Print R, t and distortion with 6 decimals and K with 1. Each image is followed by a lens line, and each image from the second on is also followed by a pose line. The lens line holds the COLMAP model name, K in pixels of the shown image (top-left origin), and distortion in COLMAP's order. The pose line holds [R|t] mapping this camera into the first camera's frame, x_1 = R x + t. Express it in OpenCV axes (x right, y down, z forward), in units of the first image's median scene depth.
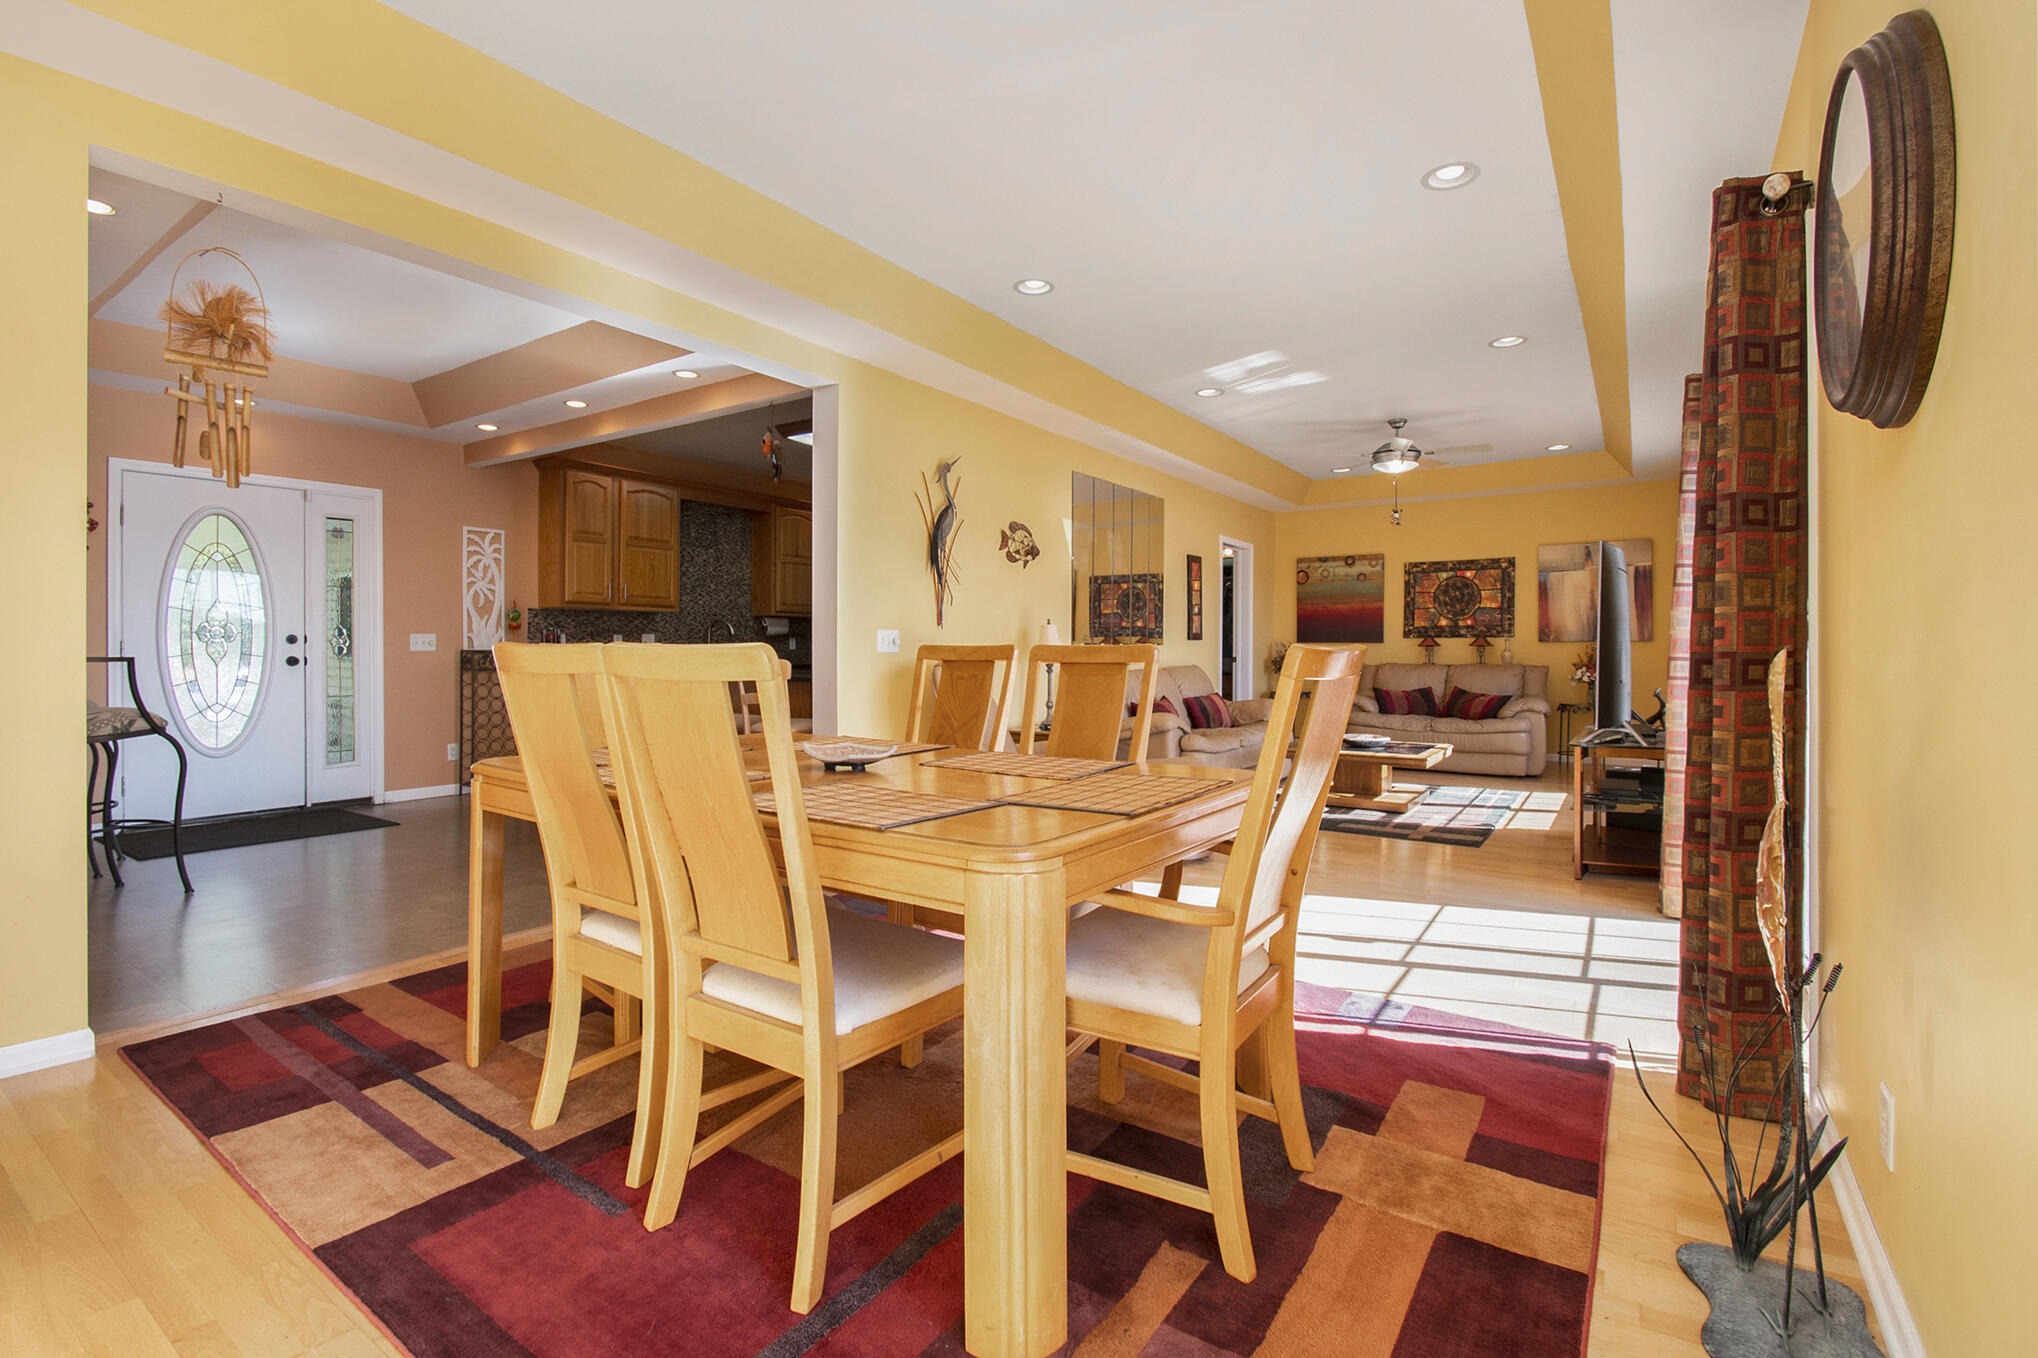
lens RADIAL K [[922.2, 0, 1008.7], [0, 922.2, 675.3], [0, 0, 1]] dist [-0.011803, -0.003311]
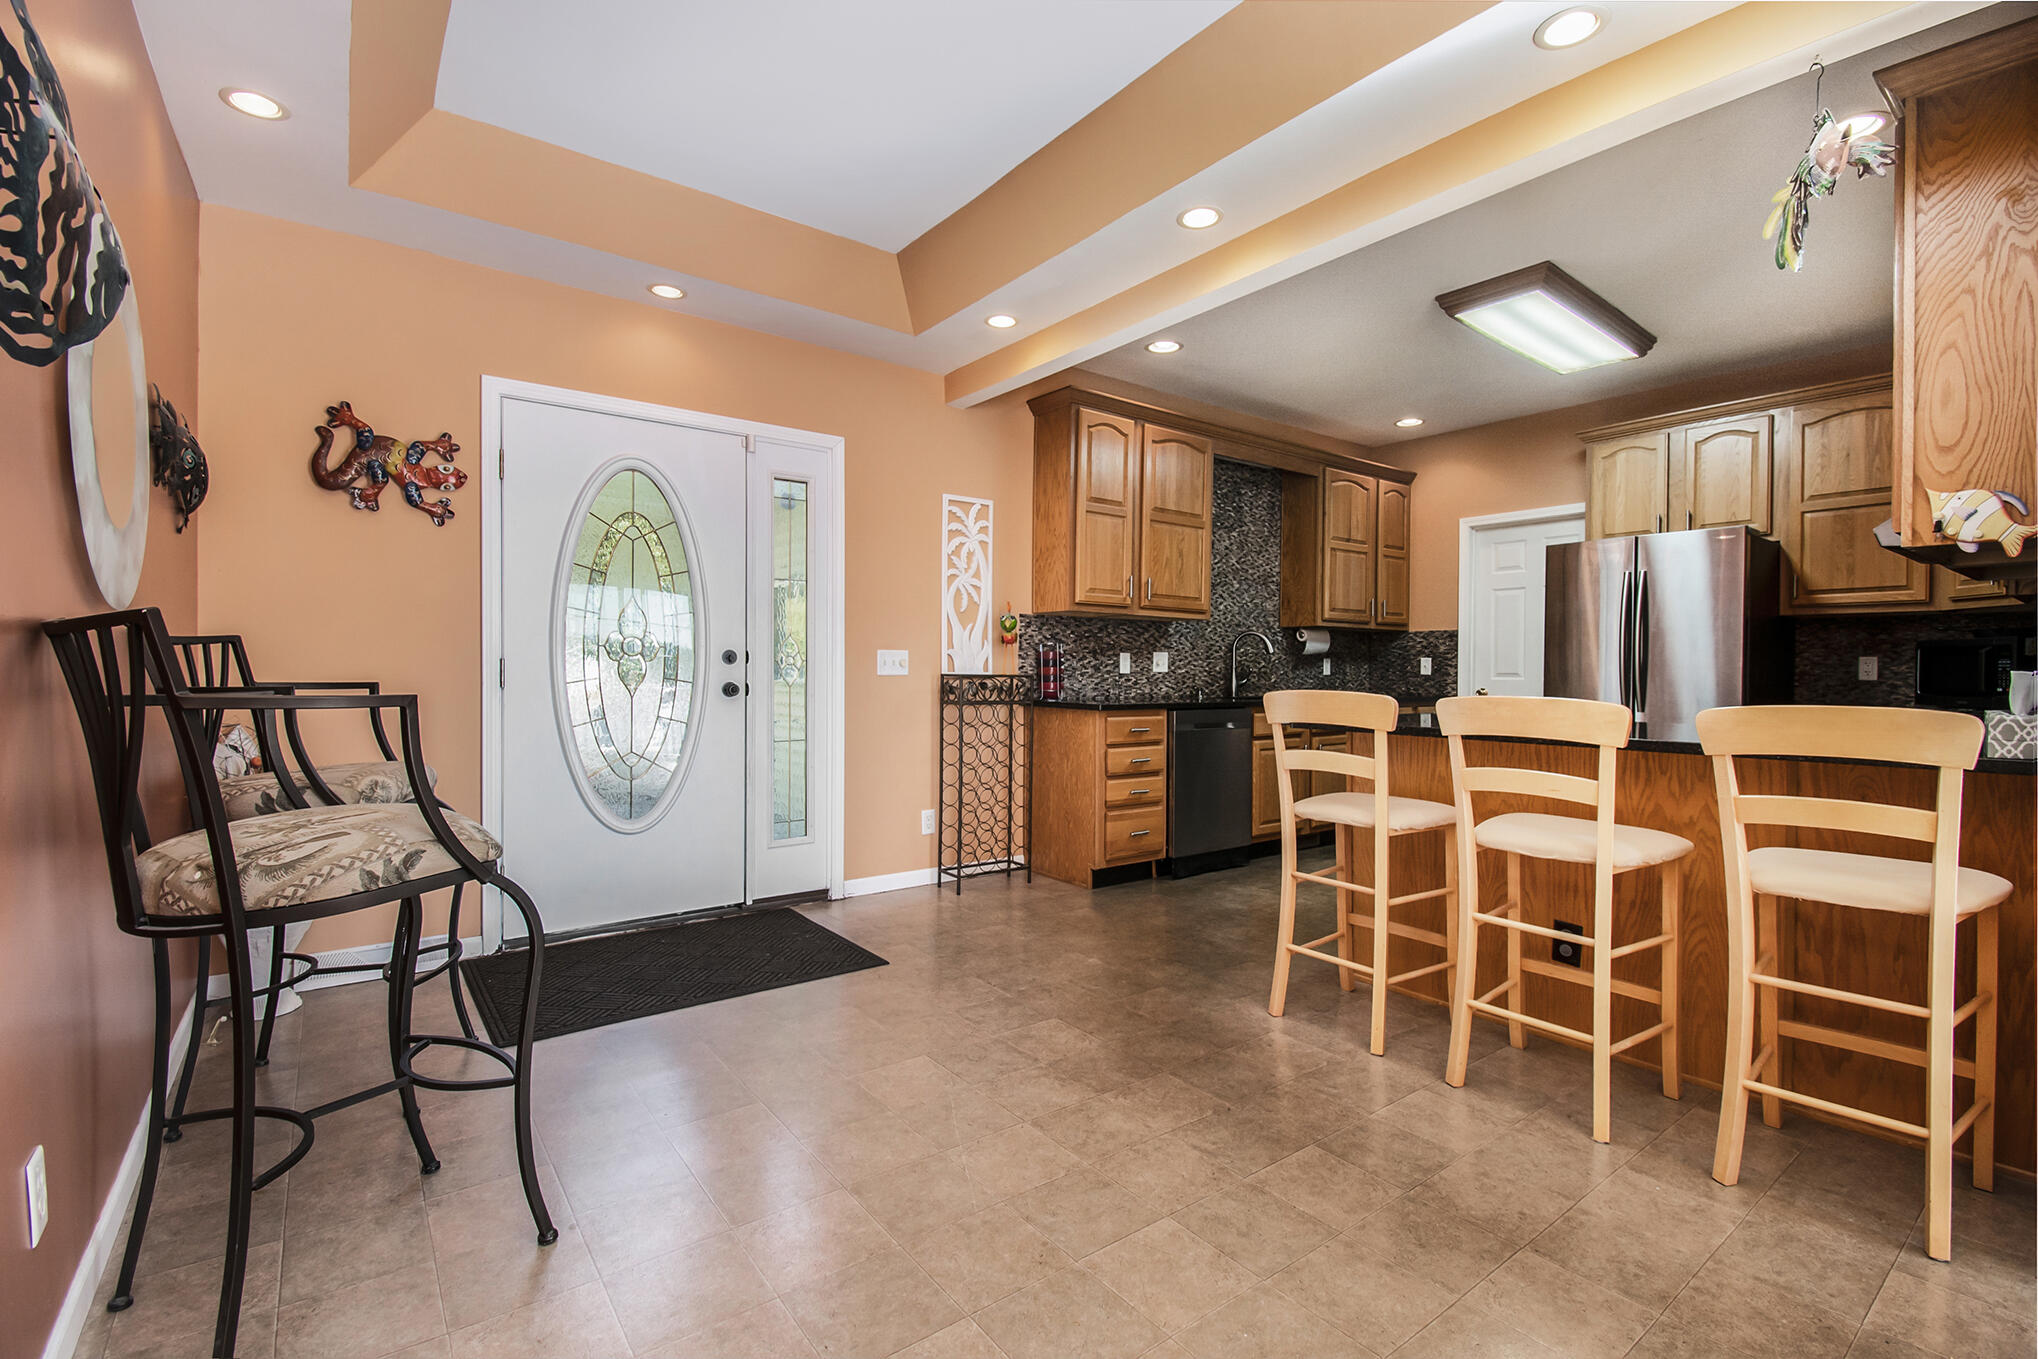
lens RADIAL K [[922.2, 0, 1078.2], [0, 922.2, 704.6], [0, 0, 1]] dist [-0.011803, -0.003311]
pose [[0.959815, 0.011993, -0.280376, -0.300049], [-0.010646, 0.999923, 0.006327, -0.009861], [0.280431, -0.003088, 0.959869, 0.363227]]
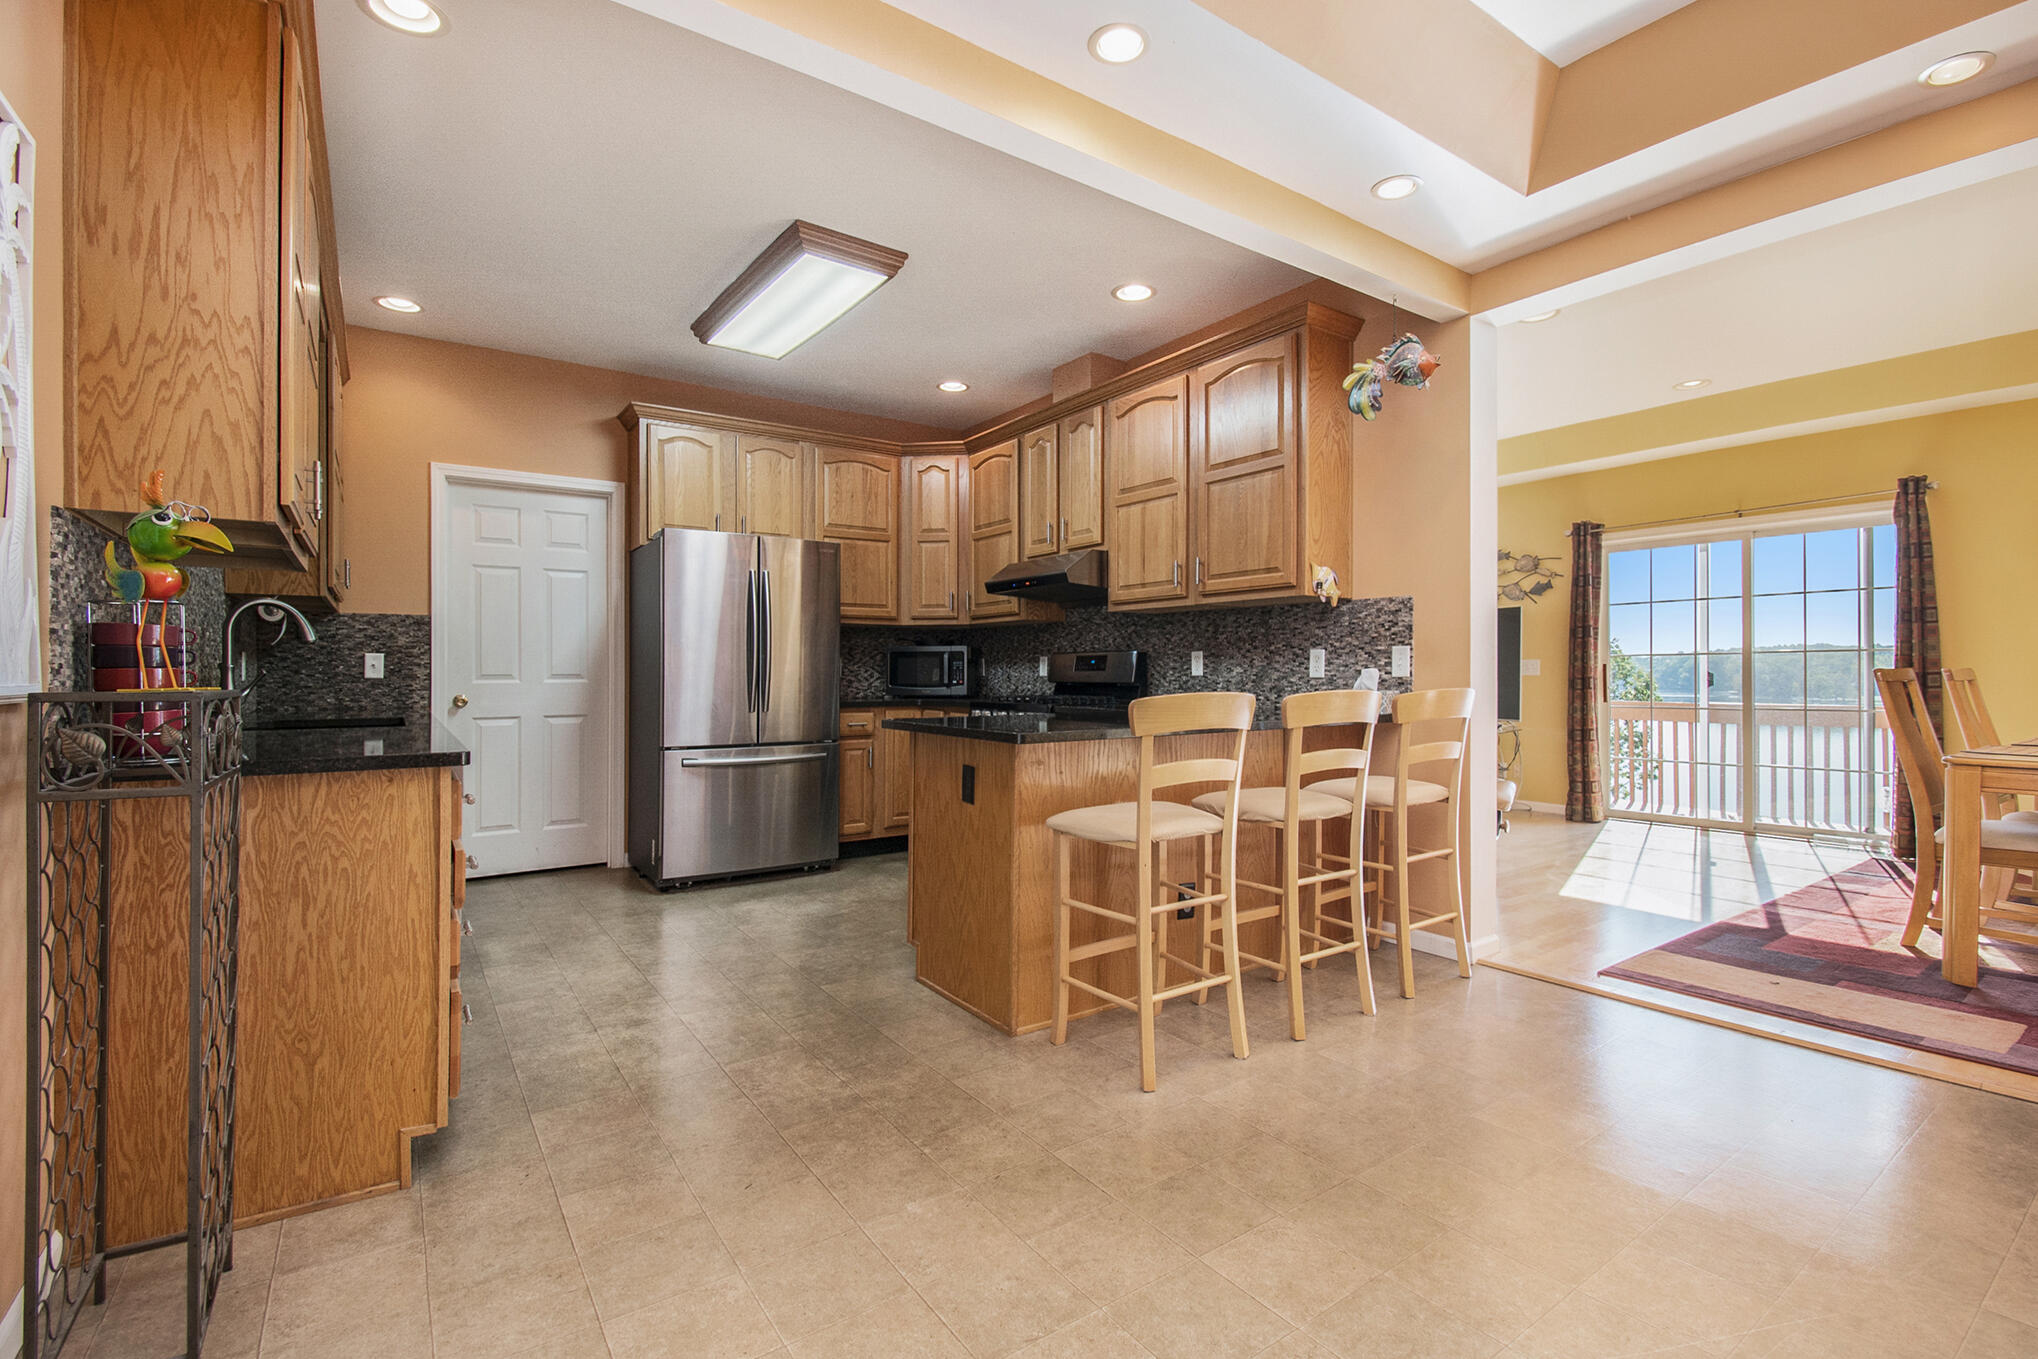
lens RADIAL K [[922.2, 0, 1065.6], [0, 922.2, 663.9], [0, 0, 1]] dist [-0.011803, -0.003311]
pose [[0.327782, 0.002069, 0.944751, -0.655458], [0.034391, 0.999309, -0.014120, -0.022107], [-0.944127, 0.037120, 0.327484, 0.693788]]
